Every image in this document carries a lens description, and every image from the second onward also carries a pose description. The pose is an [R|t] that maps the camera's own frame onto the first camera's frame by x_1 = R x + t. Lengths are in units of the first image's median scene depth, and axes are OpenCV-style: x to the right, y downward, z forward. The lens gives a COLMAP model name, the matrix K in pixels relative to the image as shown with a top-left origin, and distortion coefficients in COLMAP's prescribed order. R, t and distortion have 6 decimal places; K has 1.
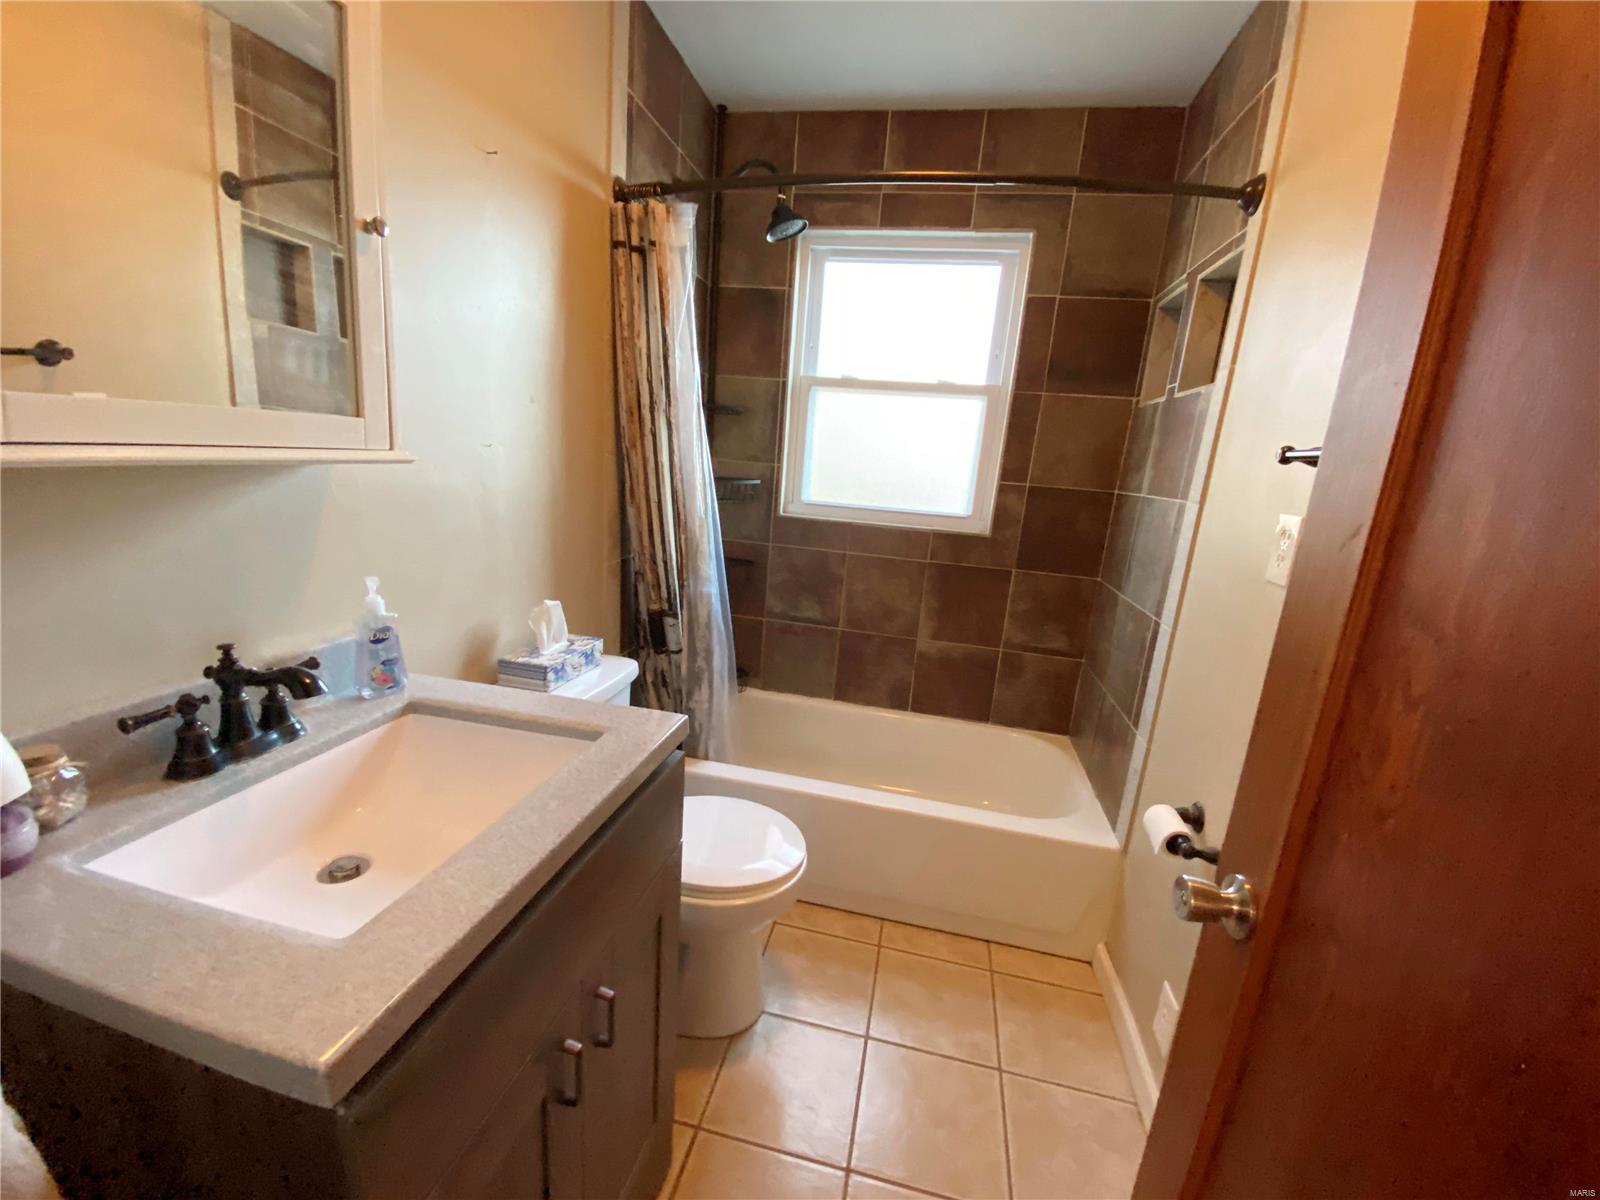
lens RADIAL K [[645.0, 0, 798.1], [0, 645.0, 598.0], [0, 0, 1]] dist [0.036757, -0.031146]
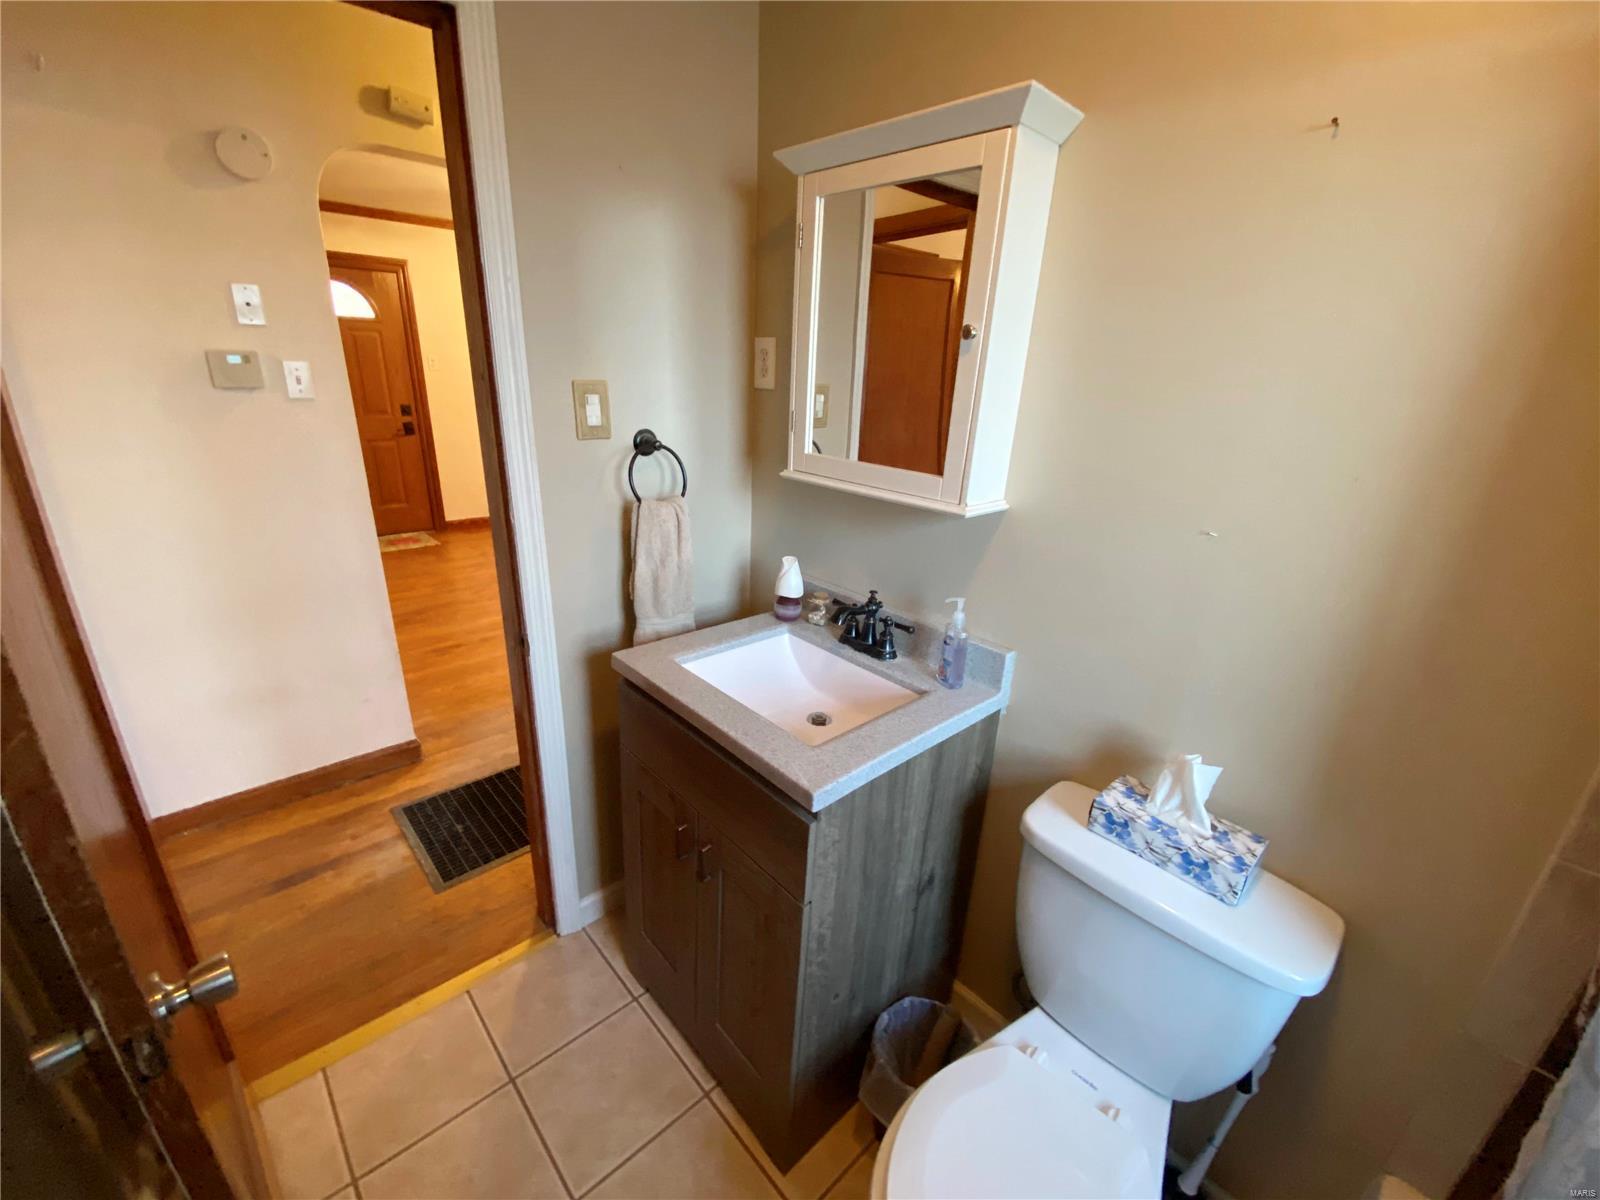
lens RADIAL K [[645.0, 0, 798.1], [0, 645.0, 598.0], [0, 0, 1]] dist [0.036757, -0.031146]
pose [[-0.558904, 0.179900, -0.809483, 0.579964], [-0.269965, 0.883527, 0.382752, -0.444758], [0.784057, 0.432453, -0.445240, 1.345080]]
